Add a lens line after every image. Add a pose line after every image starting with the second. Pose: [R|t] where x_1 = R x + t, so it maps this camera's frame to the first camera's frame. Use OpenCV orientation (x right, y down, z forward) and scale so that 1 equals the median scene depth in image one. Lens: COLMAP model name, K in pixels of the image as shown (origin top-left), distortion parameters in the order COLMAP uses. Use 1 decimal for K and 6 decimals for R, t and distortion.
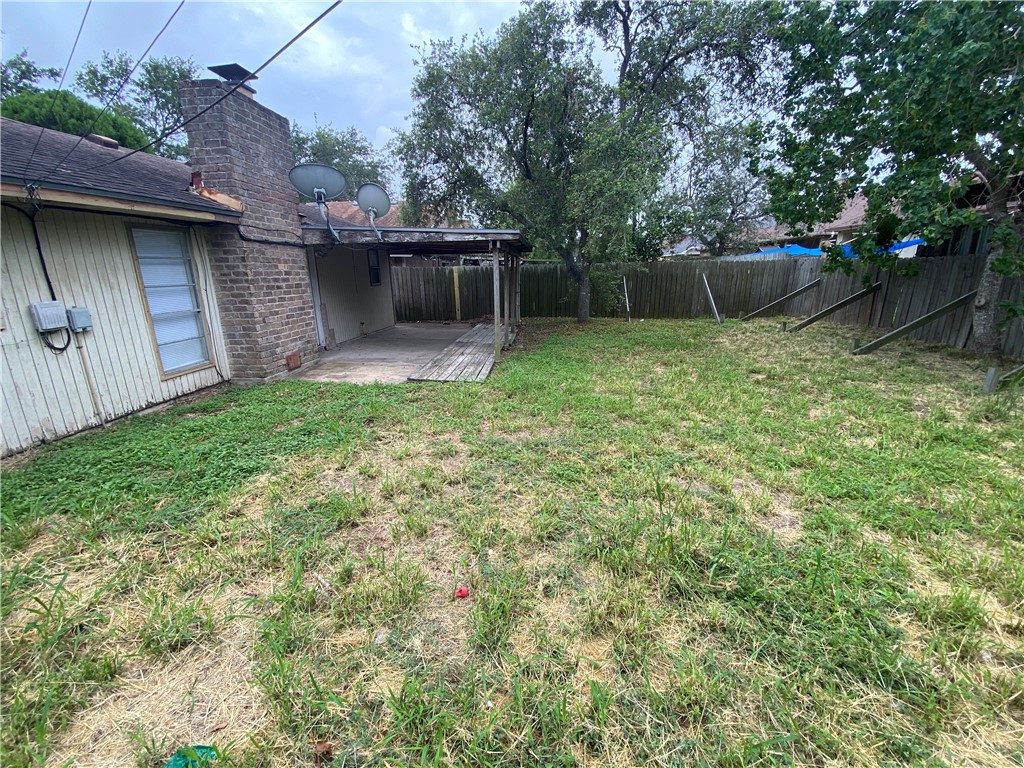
lens RADIAL K [[411.1, 0, 506.2], [0, 411.1, 383.6], [0, 0, 1]] dist [0.042587, -0.035277]
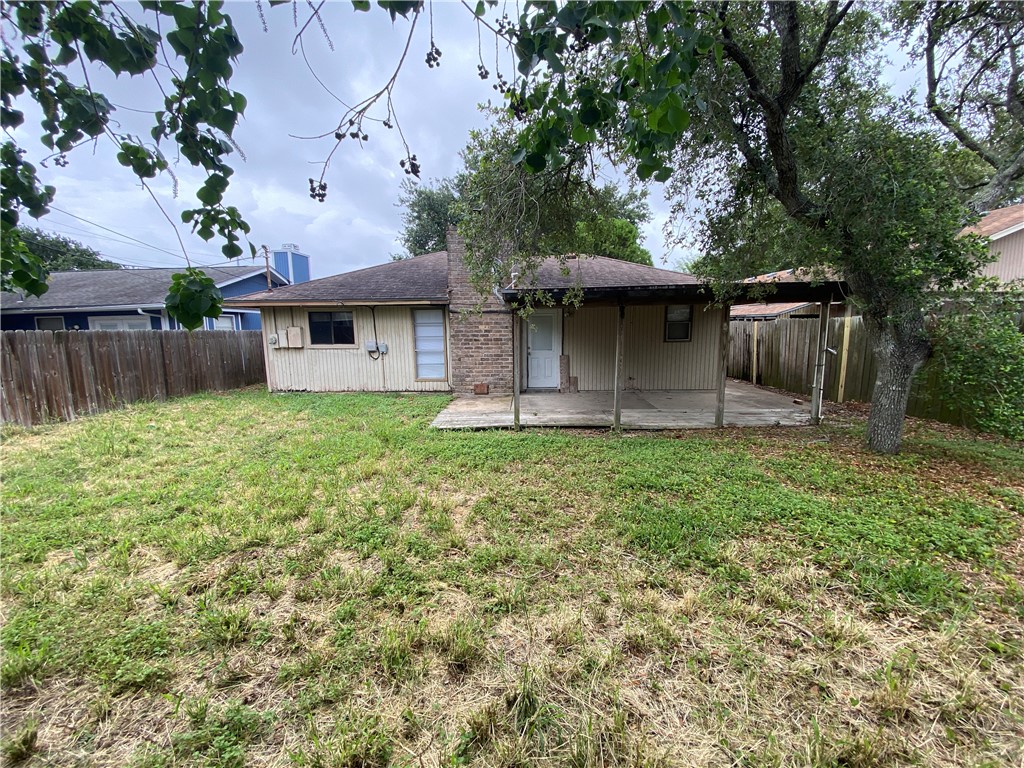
lens RADIAL K [[411.1, 0, 506.2], [0, 411.1, 383.6], [0, 0, 1]] dist [0.042587, -0.035277]
pose [[0.064268, 0.158966, -0.985190, 1.111854], [-0.247425, 0.958944, 0.138590, -0.353747], [0.966773, 0.234853, 0.100962, 1.108980]]
